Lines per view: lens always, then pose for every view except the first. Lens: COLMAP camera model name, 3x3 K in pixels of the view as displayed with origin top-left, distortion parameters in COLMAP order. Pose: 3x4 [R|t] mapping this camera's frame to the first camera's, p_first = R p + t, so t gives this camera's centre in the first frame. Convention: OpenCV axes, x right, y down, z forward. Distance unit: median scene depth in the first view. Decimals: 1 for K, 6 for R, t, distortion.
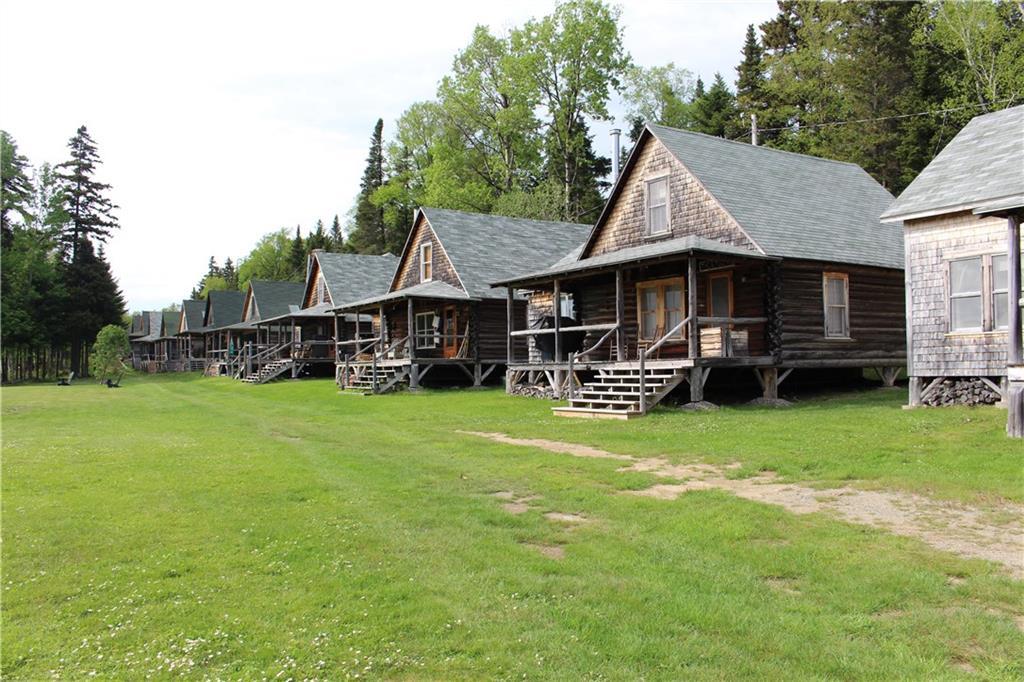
lens RADIAL K [[845.9, 0, 512.0], [0, 845.9, 341.0], [0, 0, 1]] dist [-0.091907, 0.003101]
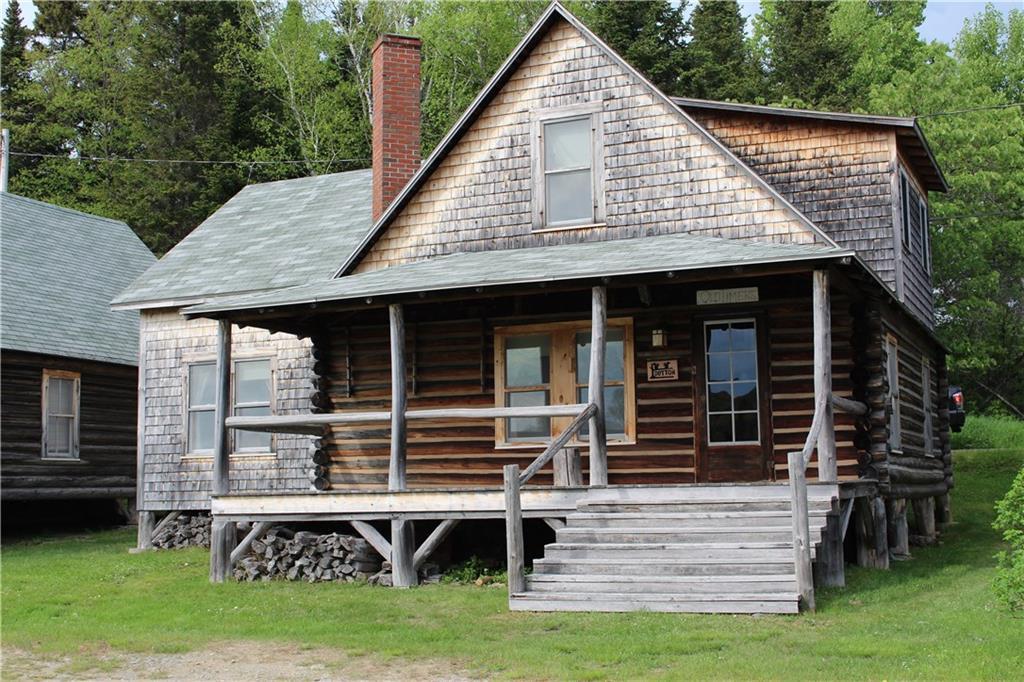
lens RADIAL K [[1300.8, 0, 512.0], [0, 1300.8, 341.0], [0, 0, 1]] dist [-0.086674, 0.139456]
pose [[0.812347, 0.063438, 0.579714, 0.047841], [-0.010720, 0.995522, -0.093918, -0.004698], [-0.583076, 0.070079, 0.809389, -0.166803]]
